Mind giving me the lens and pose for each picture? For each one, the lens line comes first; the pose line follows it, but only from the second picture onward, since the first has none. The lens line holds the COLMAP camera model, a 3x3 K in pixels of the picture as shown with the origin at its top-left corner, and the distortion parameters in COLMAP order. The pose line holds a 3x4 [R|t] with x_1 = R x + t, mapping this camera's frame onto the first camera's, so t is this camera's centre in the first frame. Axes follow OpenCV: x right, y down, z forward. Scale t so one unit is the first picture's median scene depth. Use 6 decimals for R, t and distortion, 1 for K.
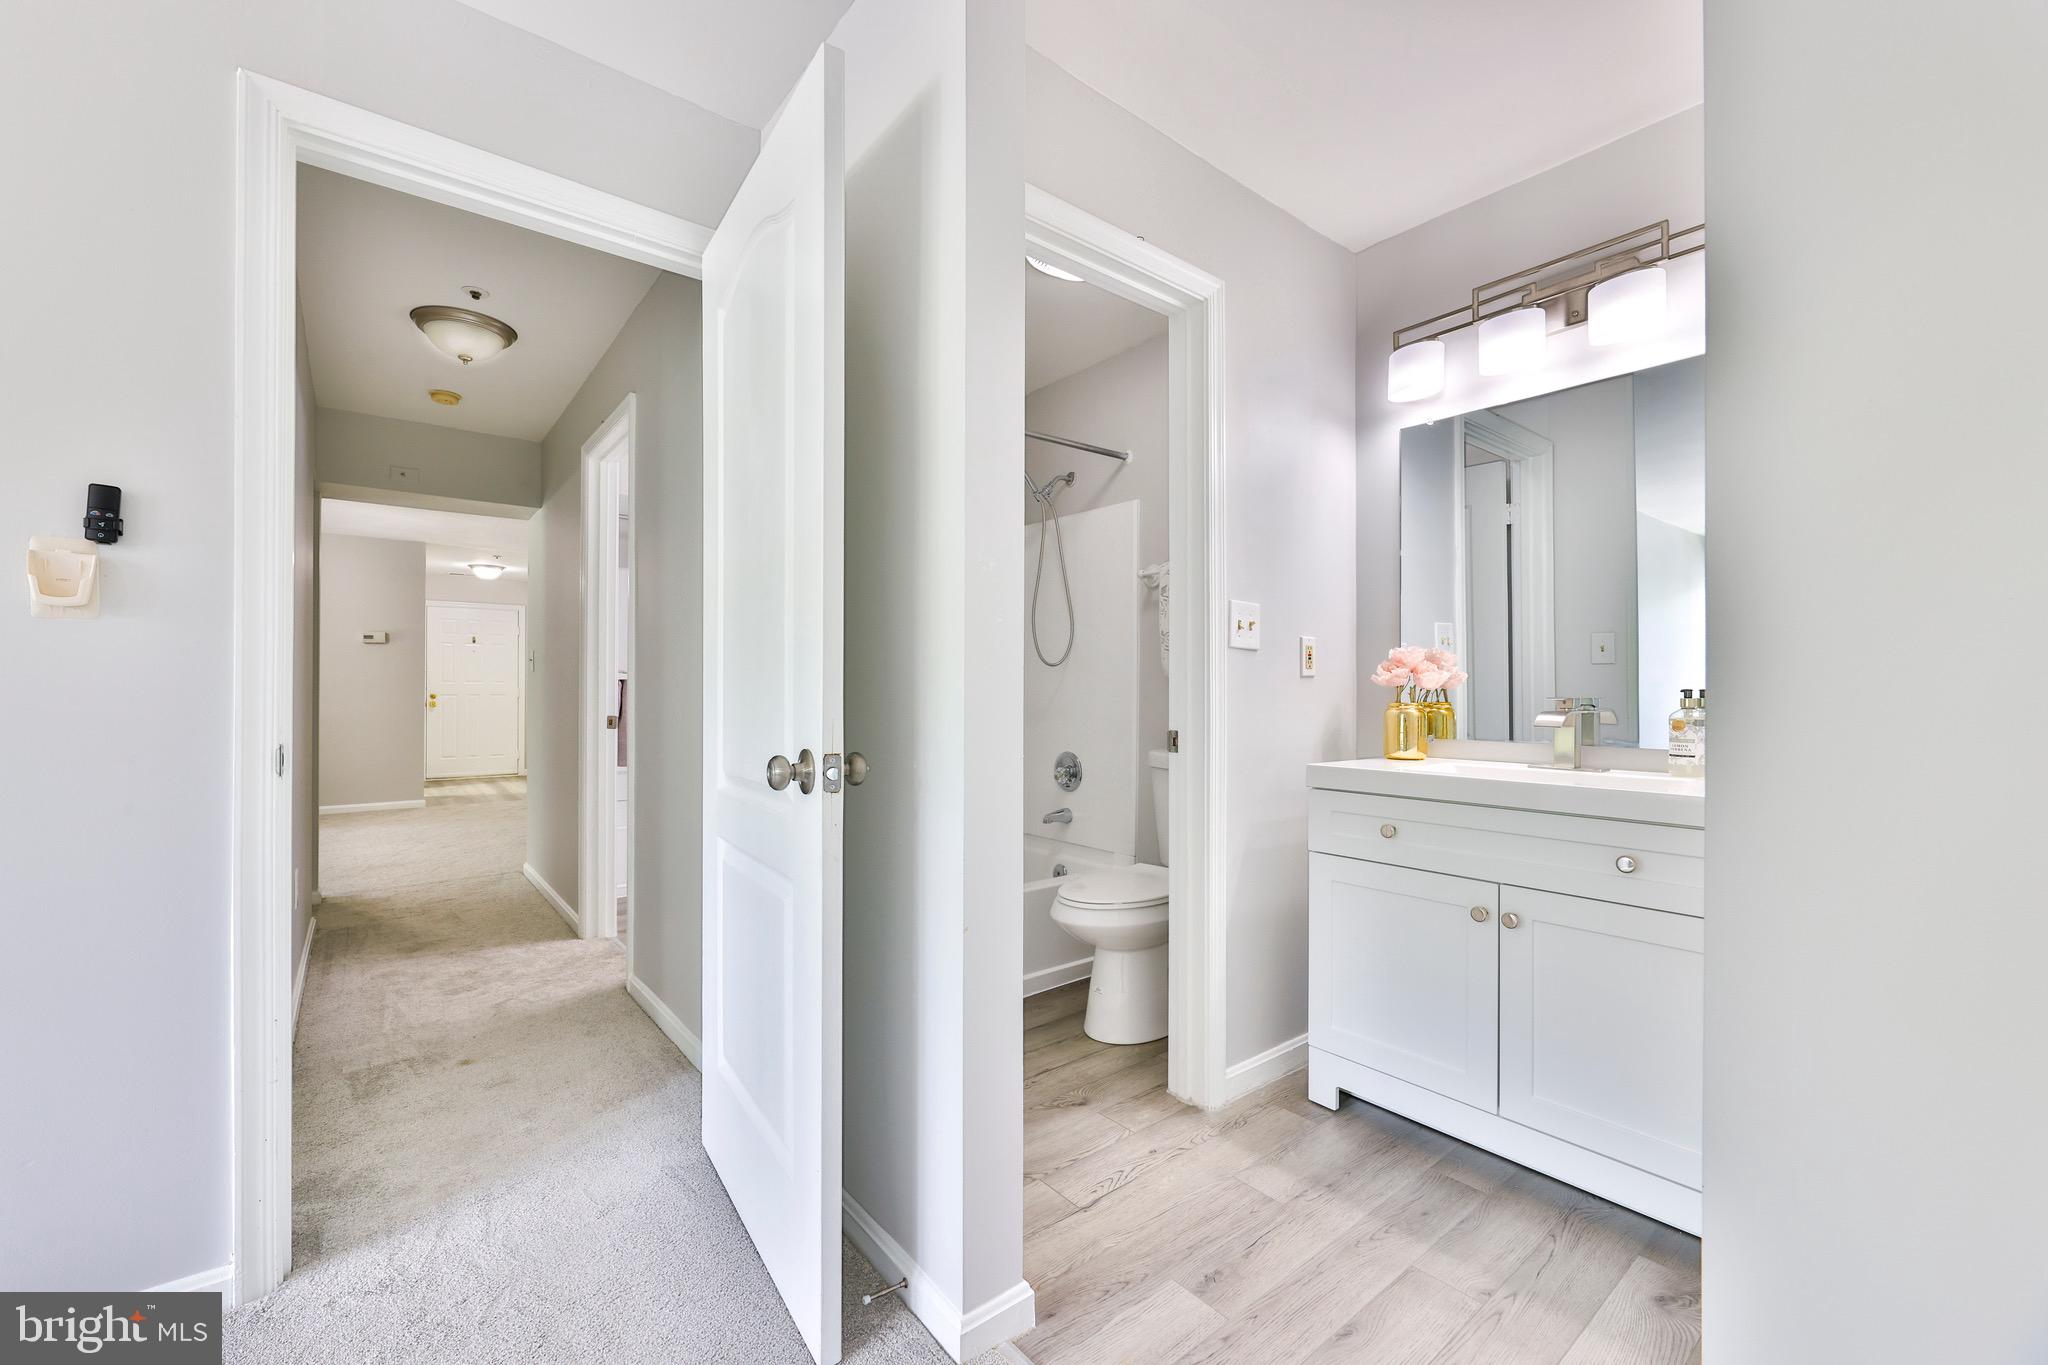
lens RADIAL K [[819.3, 0, 1057.9], [0, 819.3, 696.2], [0, 0, 1]] dist [-0.007699, 0.000236]
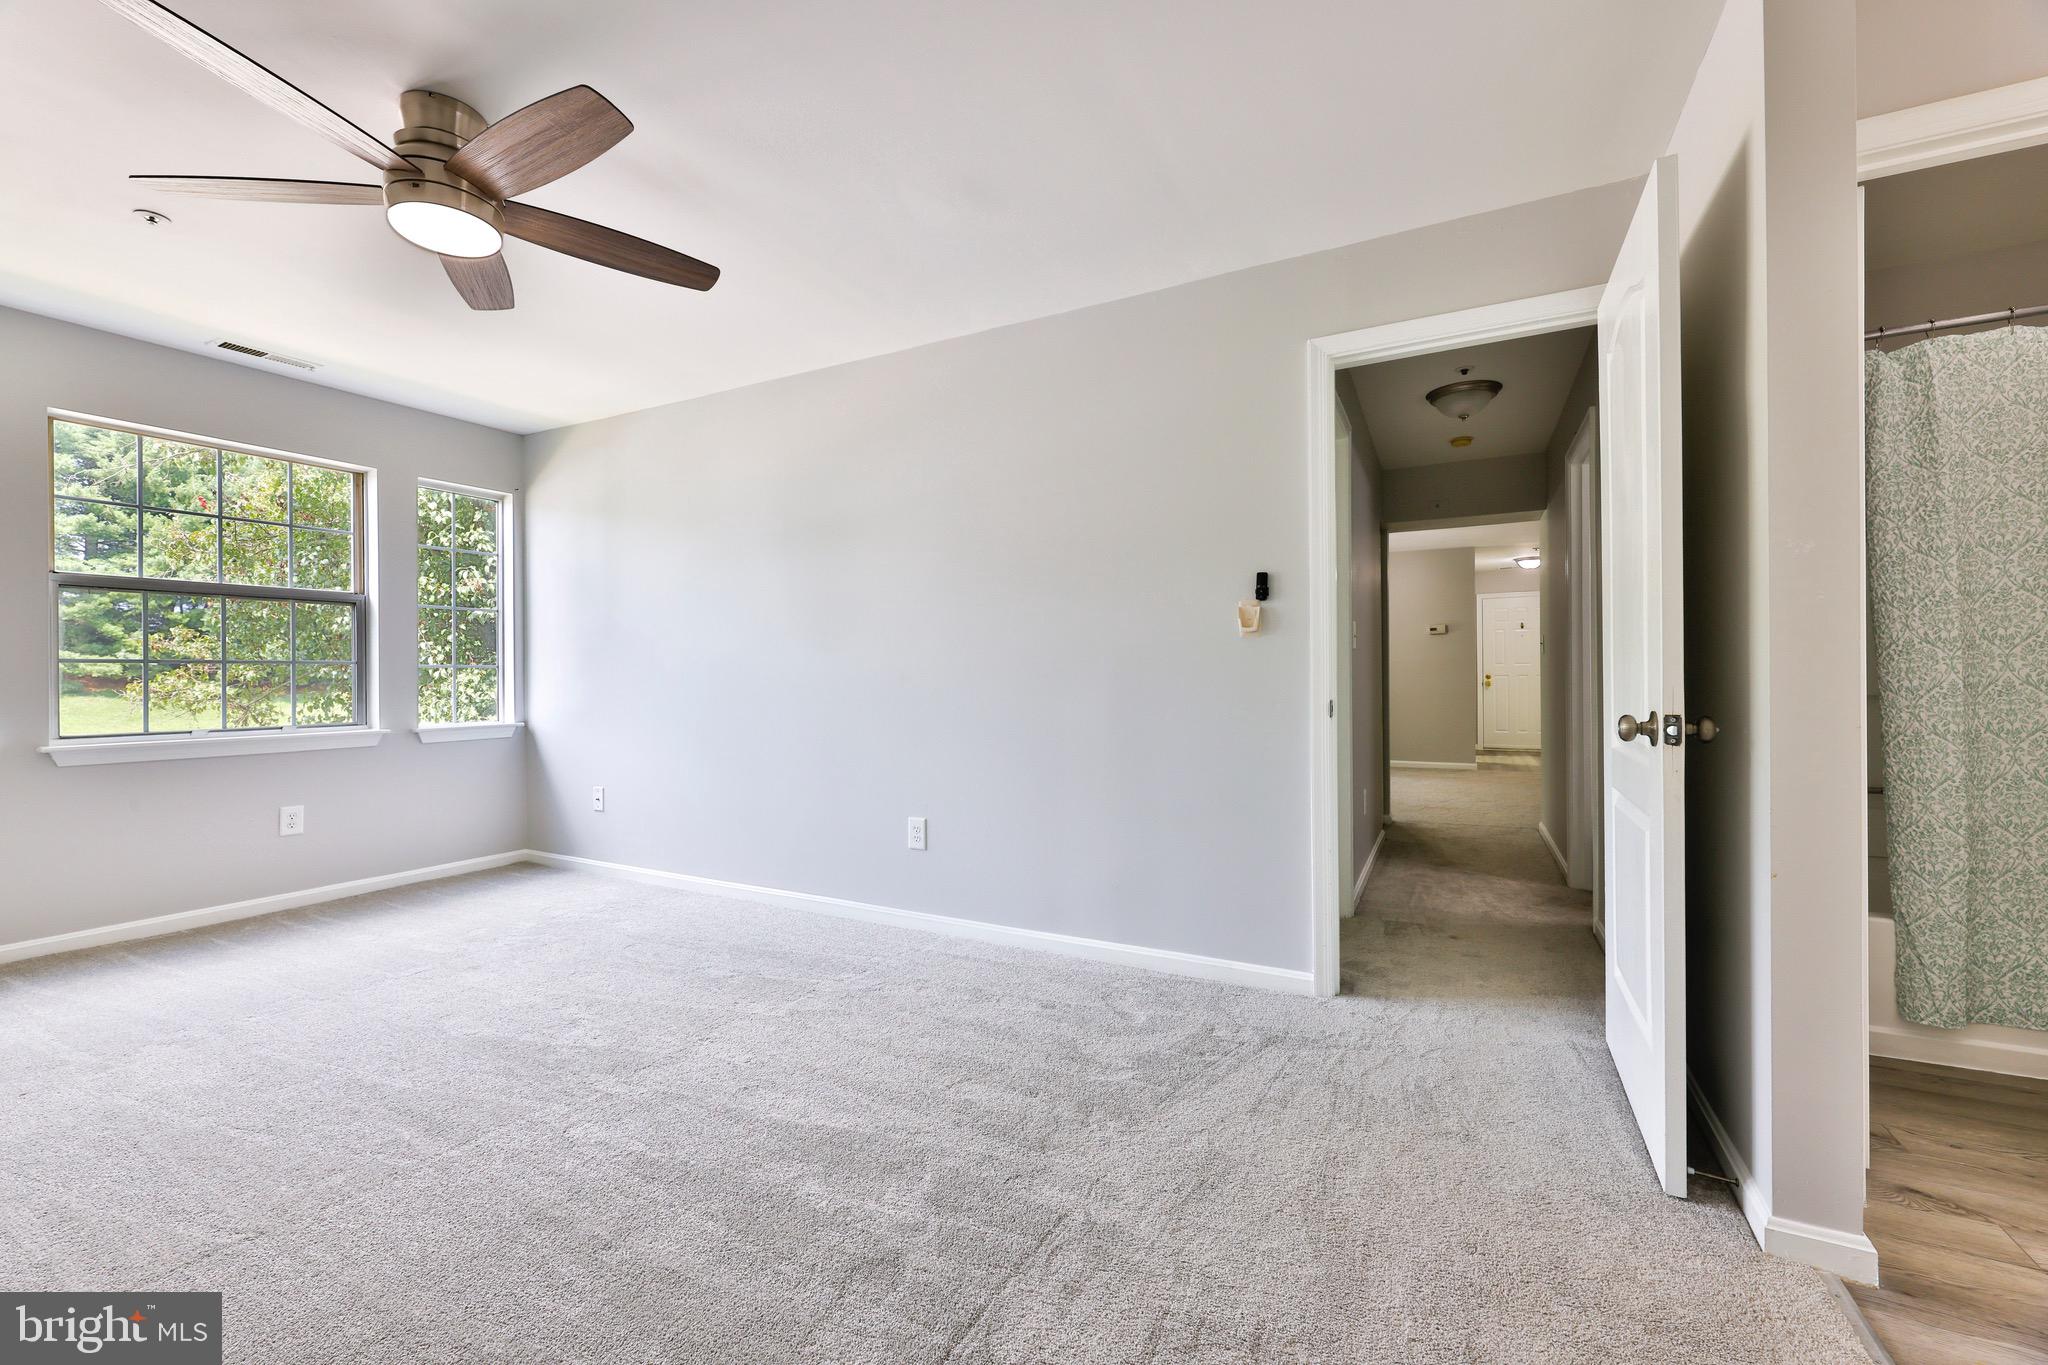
lens RADIAL K [[829.7, 0, 992.9], [0, 829.7, 674.8], [0, 0, 1]] dist [-0.001184, -0.000474]
pose [[0.346561, -0.009740, -0.937977, 0.334099], [0.005756, 0.999949, -0.008257, 0.011270], [0.938010, -0.002537, 0.346599, -0.225999]]
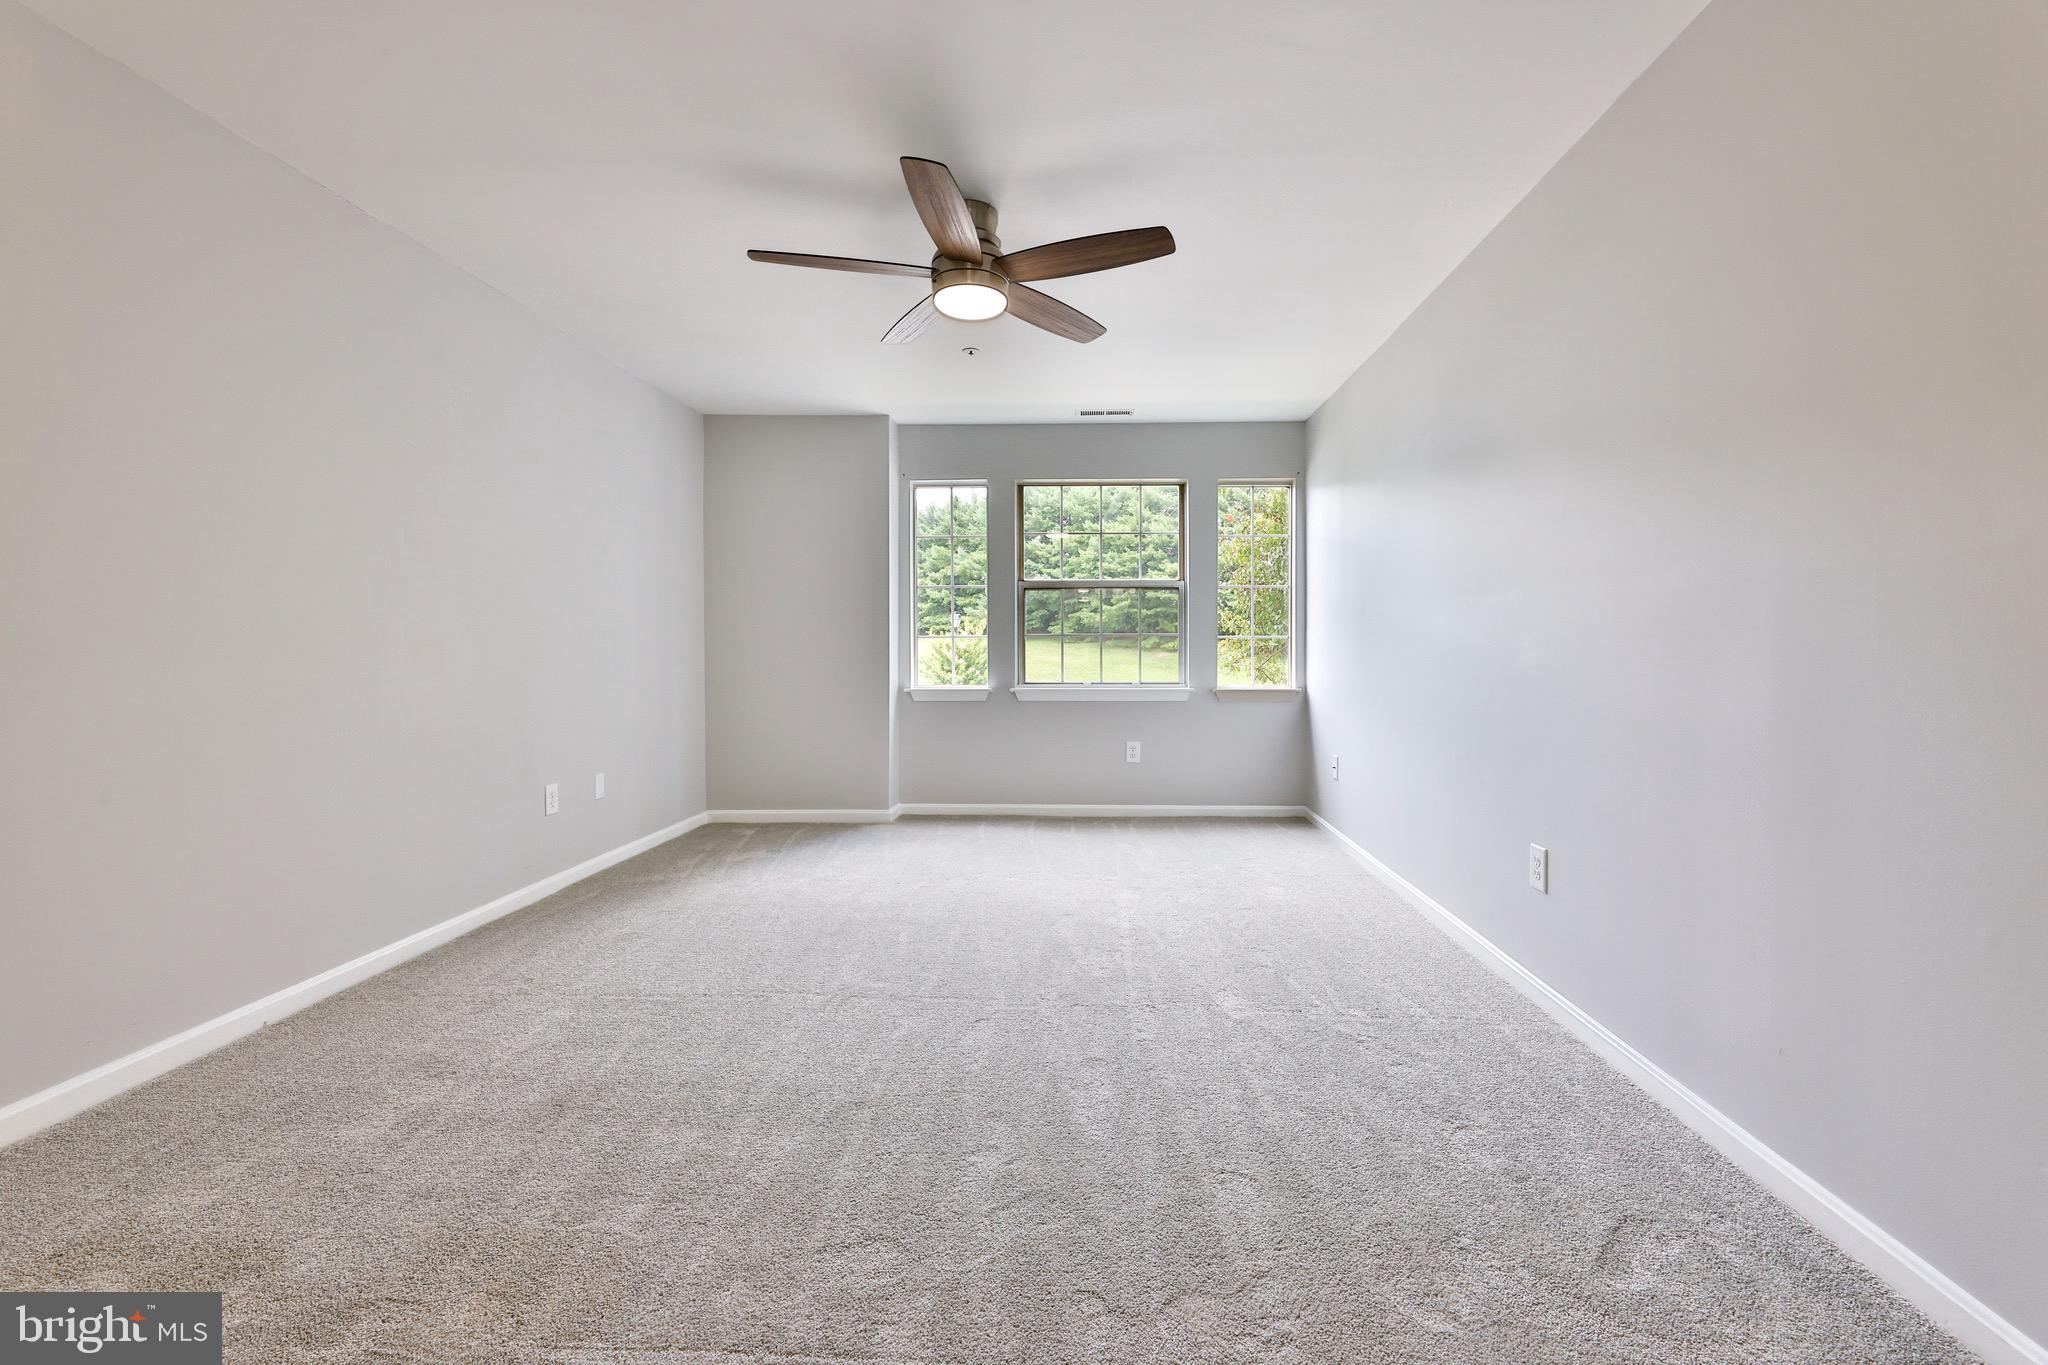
lens RADIAL K [[829.7, 0, 1089.7], [0, 829.7, 659.3], [0, 0, 1]] dist [-0.001184, -0.000474]
pose [[-0.654738, 0.001215, -0.755855, -0.639212], [-0.007082, 0.999945, 0.007742, 0.014621], [0.755823, 0.010422, -0.654694, 2.126610]]
